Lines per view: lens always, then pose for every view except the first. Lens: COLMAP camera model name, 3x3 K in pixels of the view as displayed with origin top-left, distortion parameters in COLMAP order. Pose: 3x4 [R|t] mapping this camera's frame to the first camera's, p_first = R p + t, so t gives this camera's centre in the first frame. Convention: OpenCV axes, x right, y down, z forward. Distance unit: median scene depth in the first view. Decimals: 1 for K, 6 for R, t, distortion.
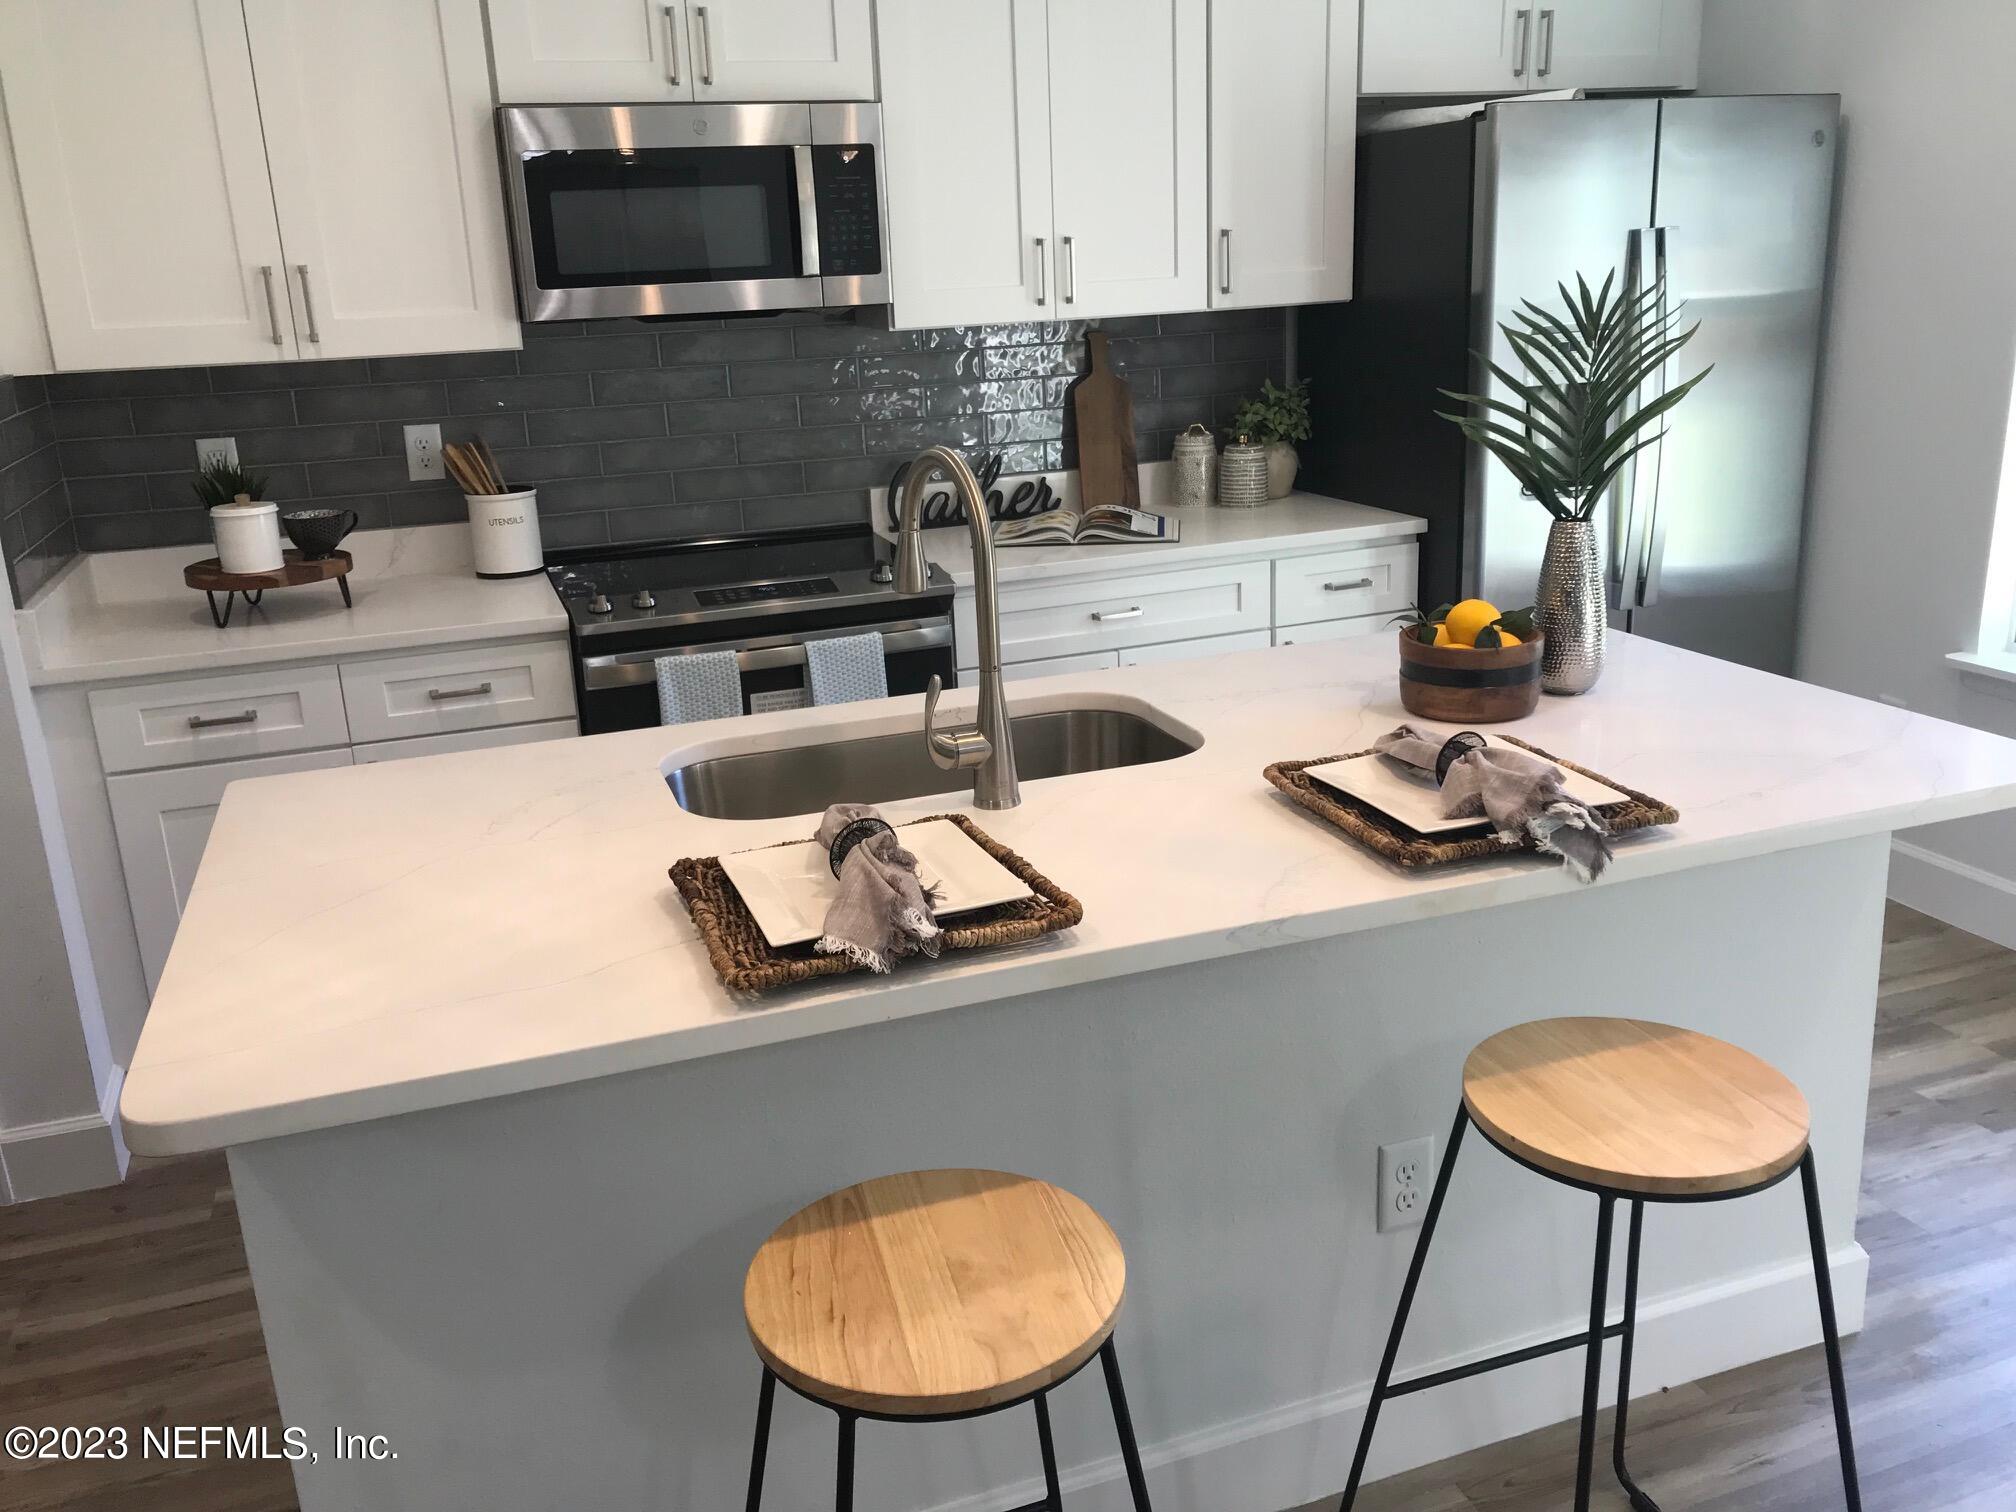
lens RADIAL K [[1643.5, 0, 1005.6], [0, 1643.5, 741.1], [0, 0, 1]] dist [0.025931, -0.007409]
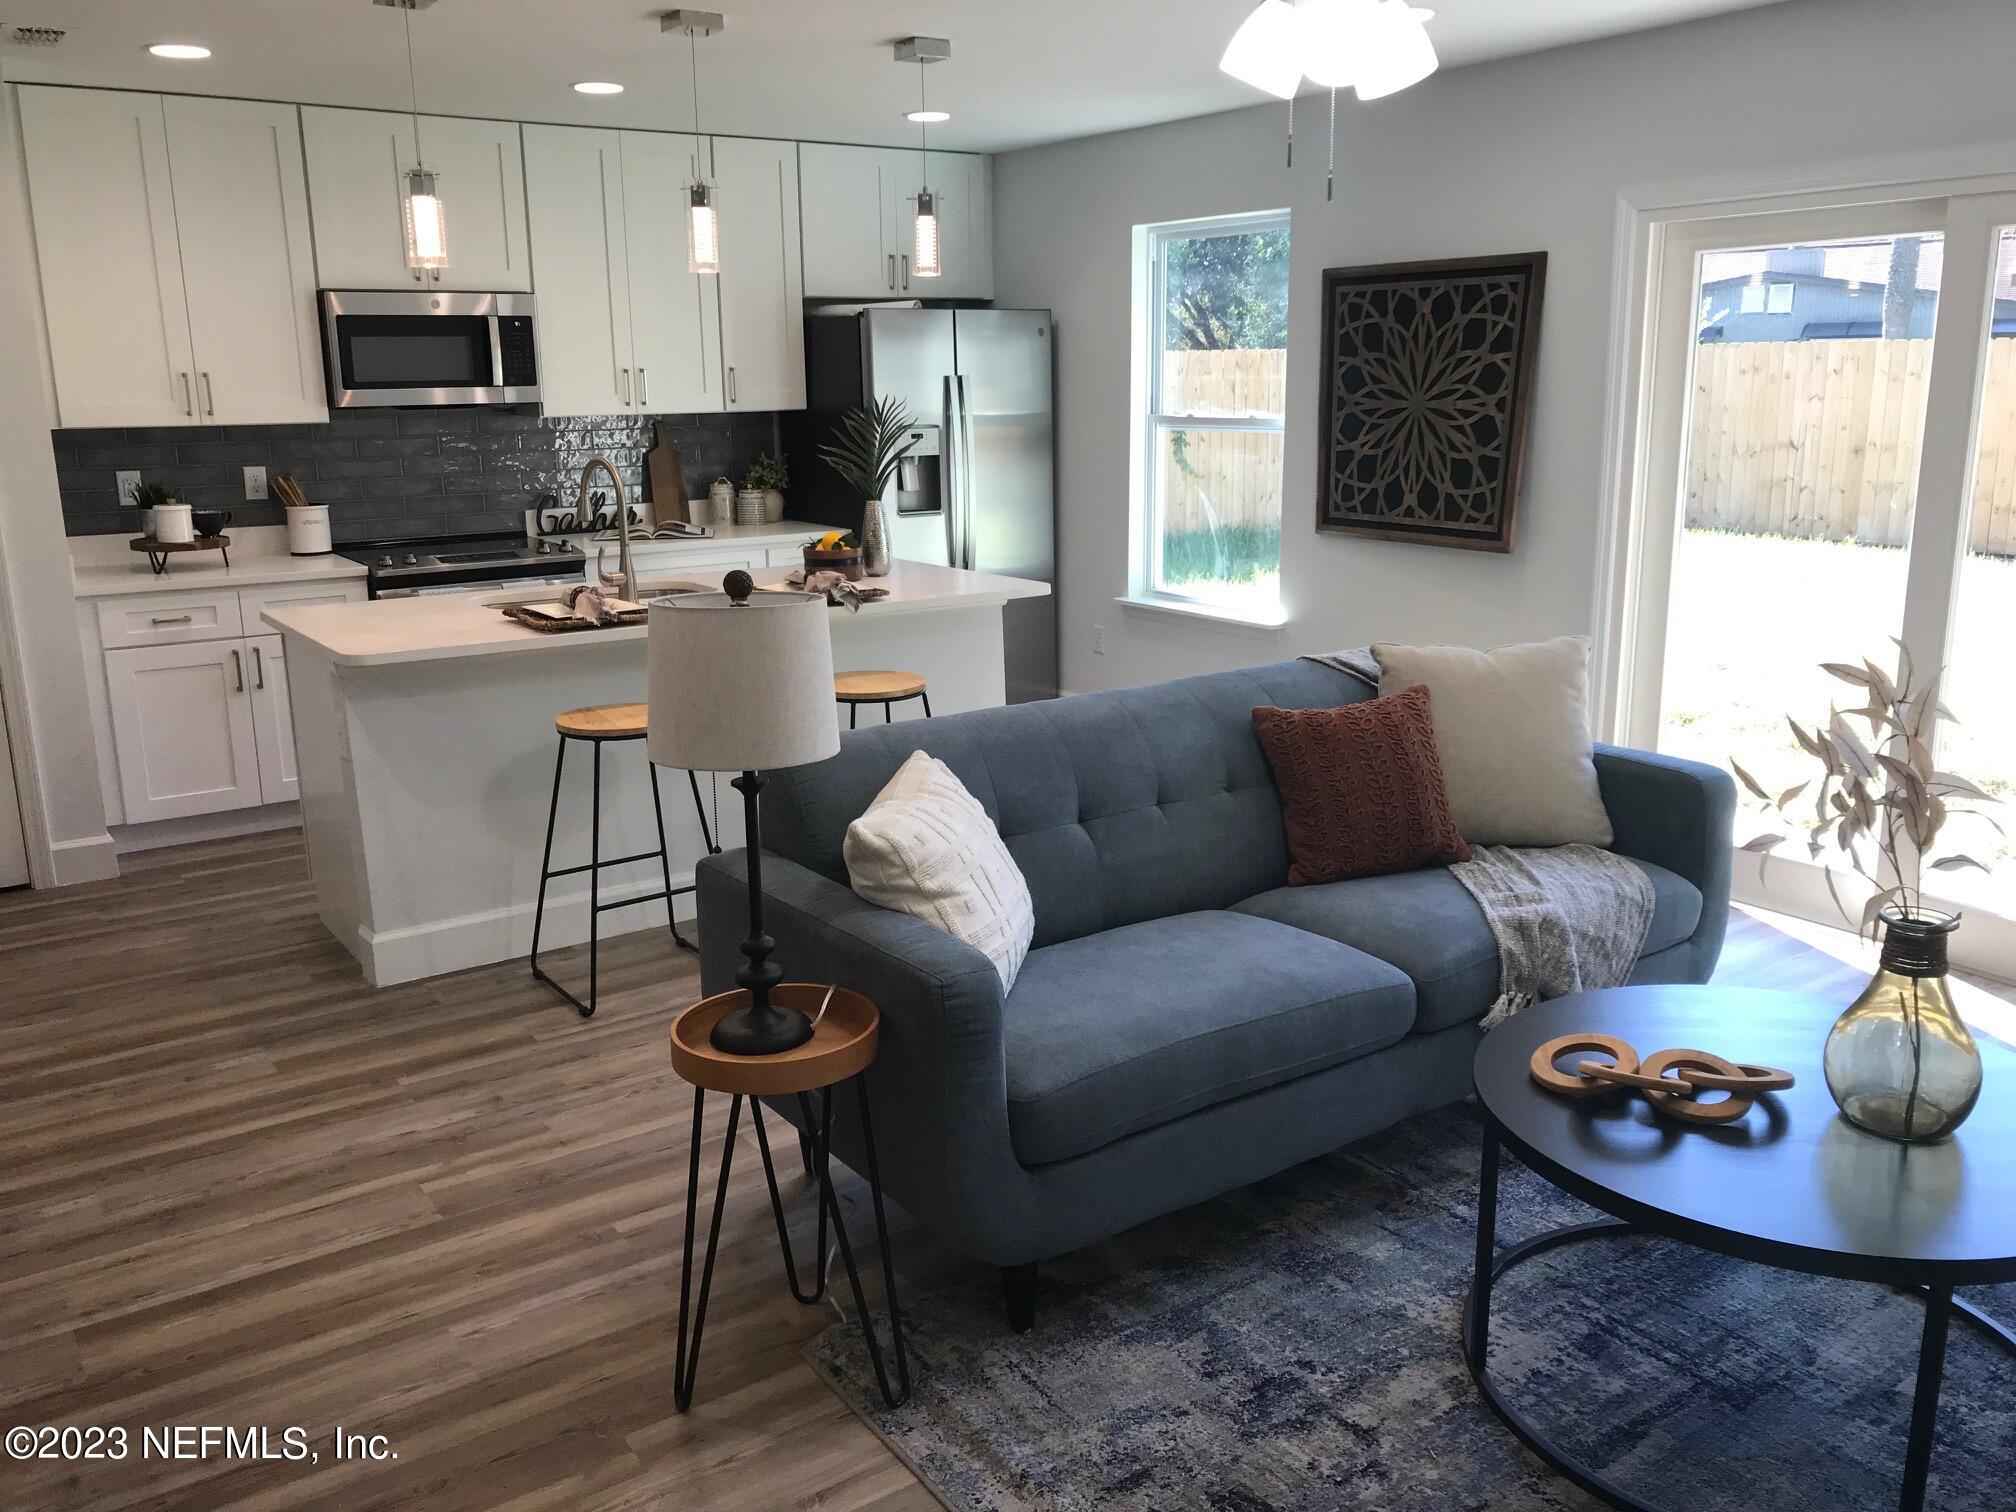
lens RADIAL K [[1643.5, 0, 1005.6], [0, 1643.5, 741.1], [0, 0, 1]] dist [0.025931, -0.007409]
pose [[0.966058, -0.029358, 0.256650, -0.055457], [0.046799, 0.996971, -0.062114, 0.240878], [-0.254050, 0.072017, 0.964506, -0.846761]]
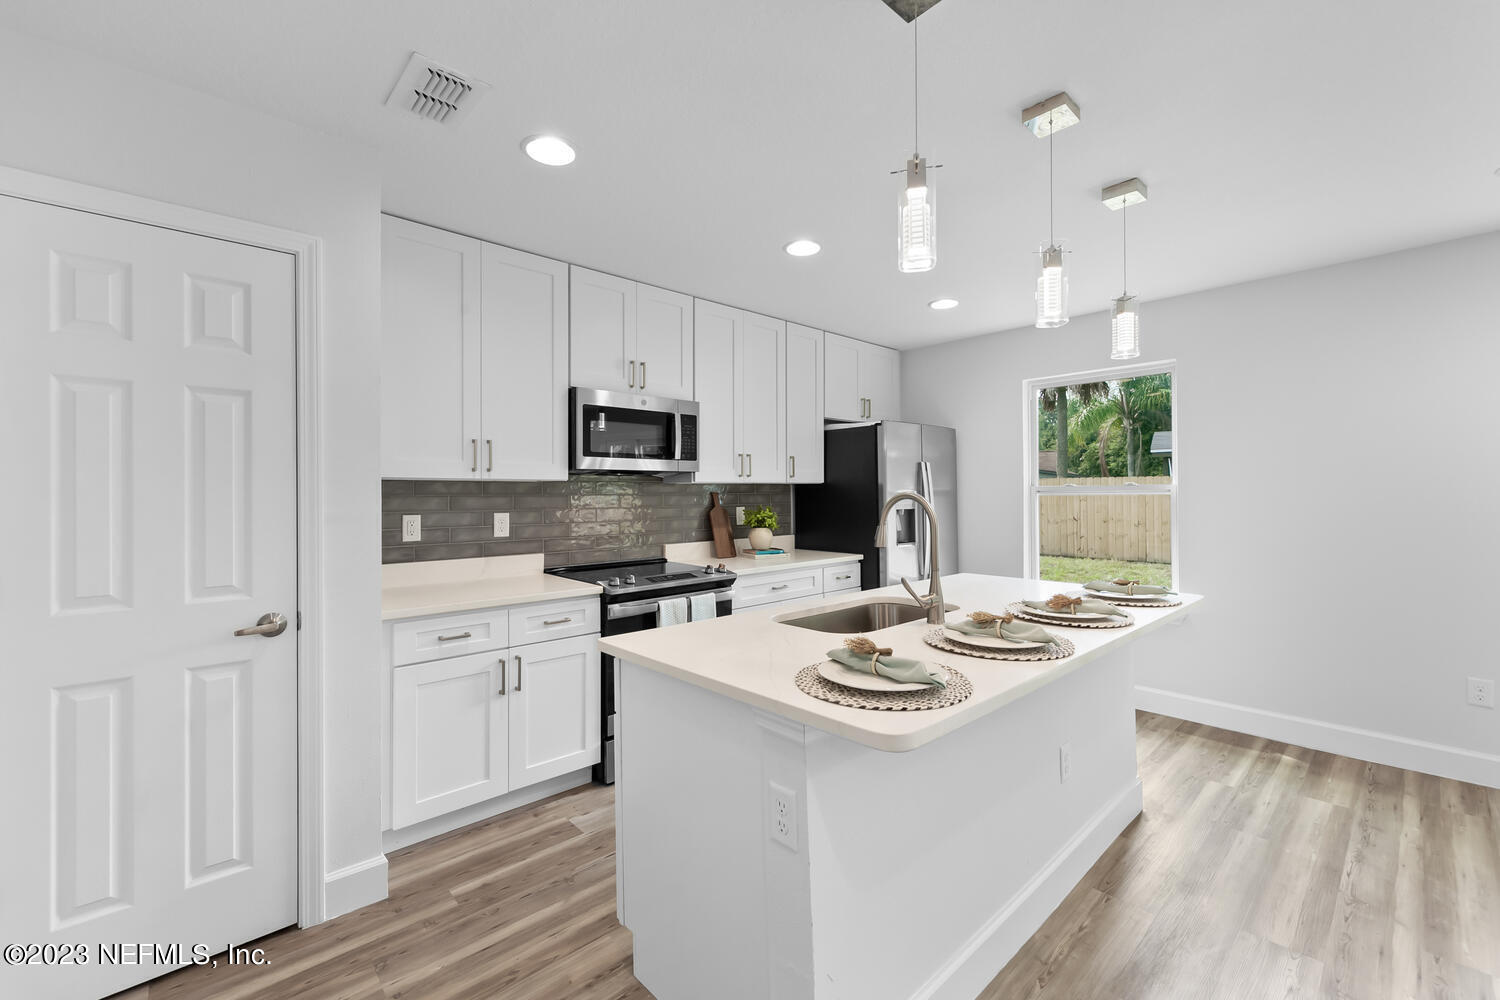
lens RADIAL K [[616.7, 0, 744.8], [0, 616.7, 493.1], [0, 0, 1]] dist [0.007112, -0.000023]
pose [[0.924053, 0.036080, 0.380558, -0.387388], [0.077477, 0.957197, -0.278875, 0.052548], [-0.374330, 0.287179, 0.881706, 0.102809]]
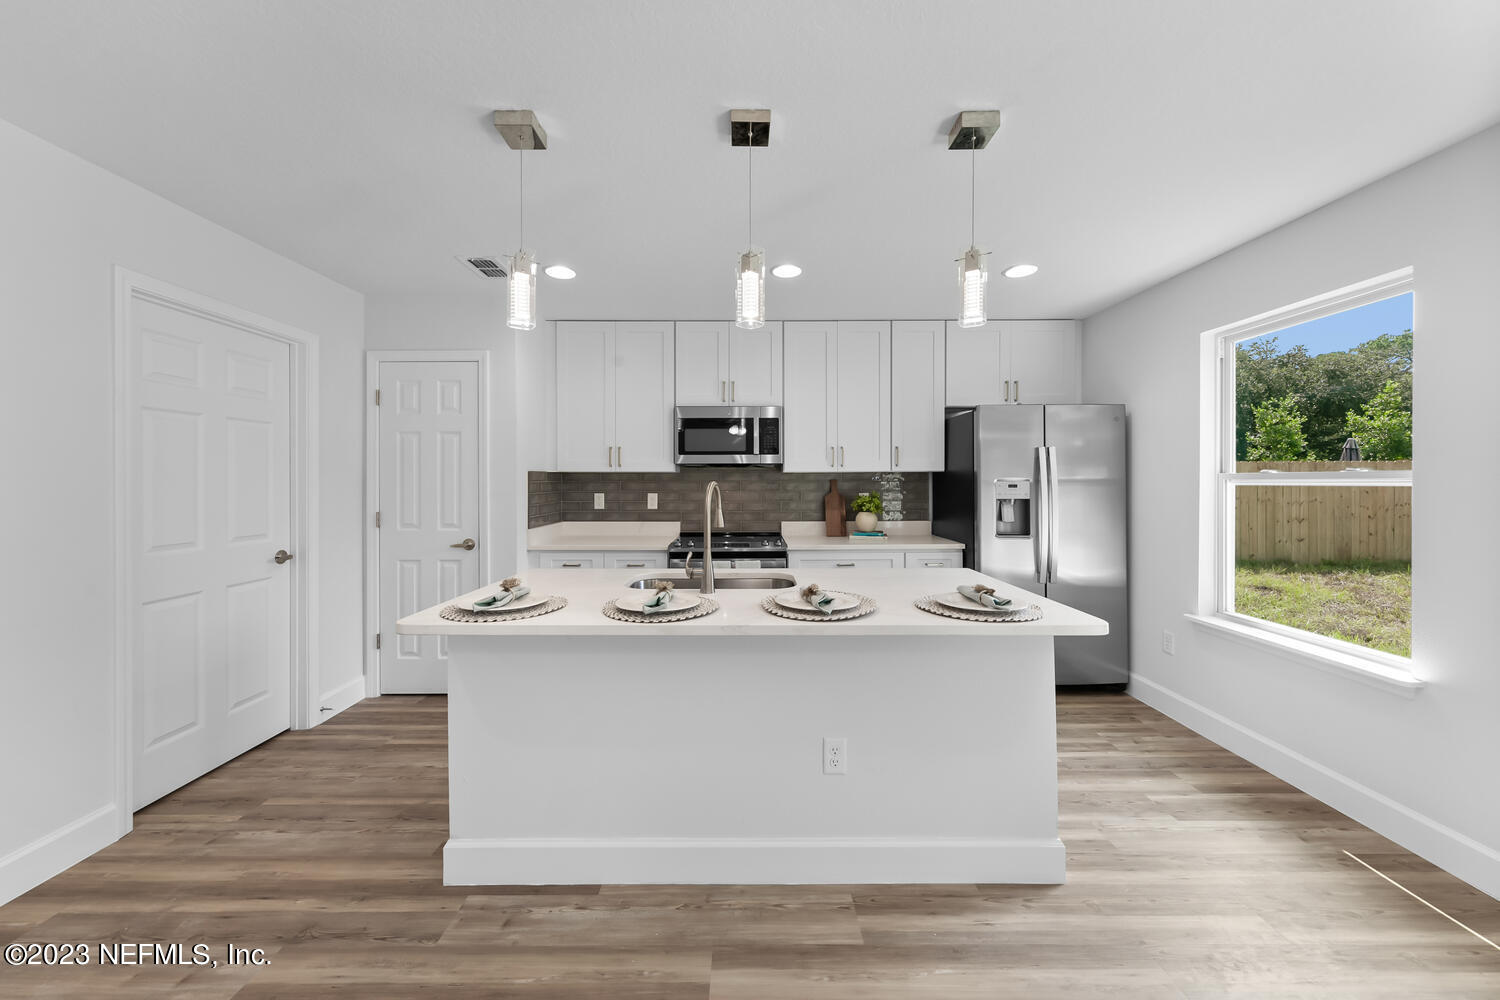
lens RADIAL K [[531.8, 0, 746.0], [0, 531.8, 482.2], [0, 0, 1]] dist [0.003468, -0.000184]
pose [[0.939315, 0.040529, -0.340653, 0.231434], [-0.132444, 0.958852, -0.251120, 0.046799], [0.316458, 0.280998, 0.906032, 0.027101]]
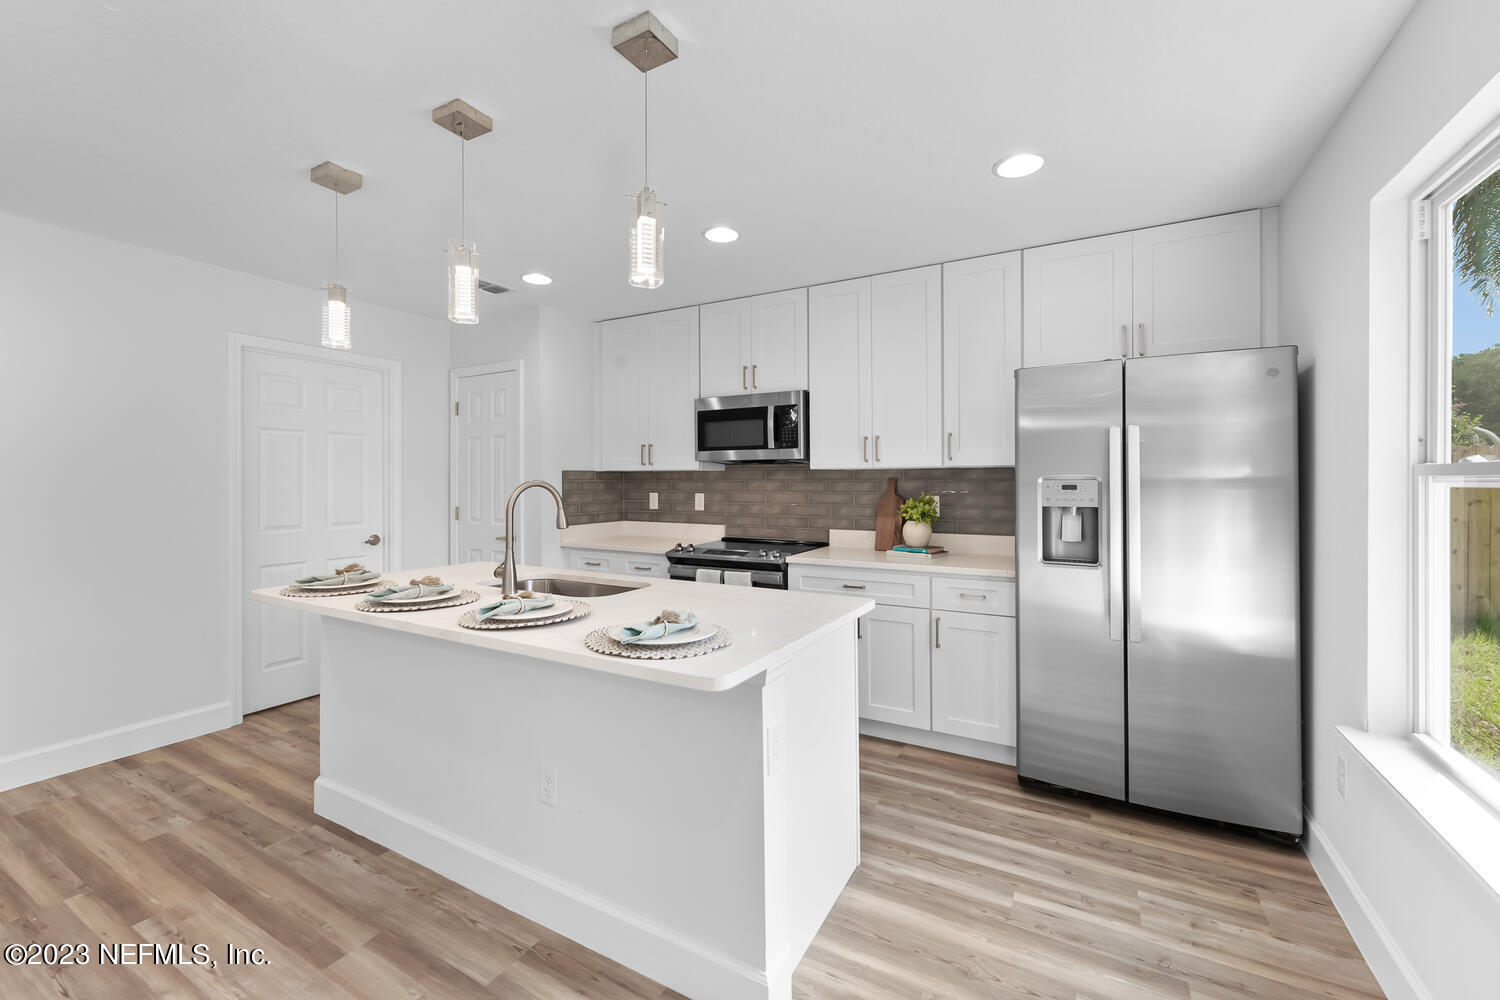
lens RADIAL K [[614.8, 0, 748.8], [0, 614.8, 480.0], [0, 0, 1]] dist [0.004511, 0.000067]
pose [[0.650965, 0.038747, -0.758118, 0.661157], [-0.239499, 0.958172, -0.156677, -0.052425], [0.720337, 0.283559, 0.633016, 0.307495]]
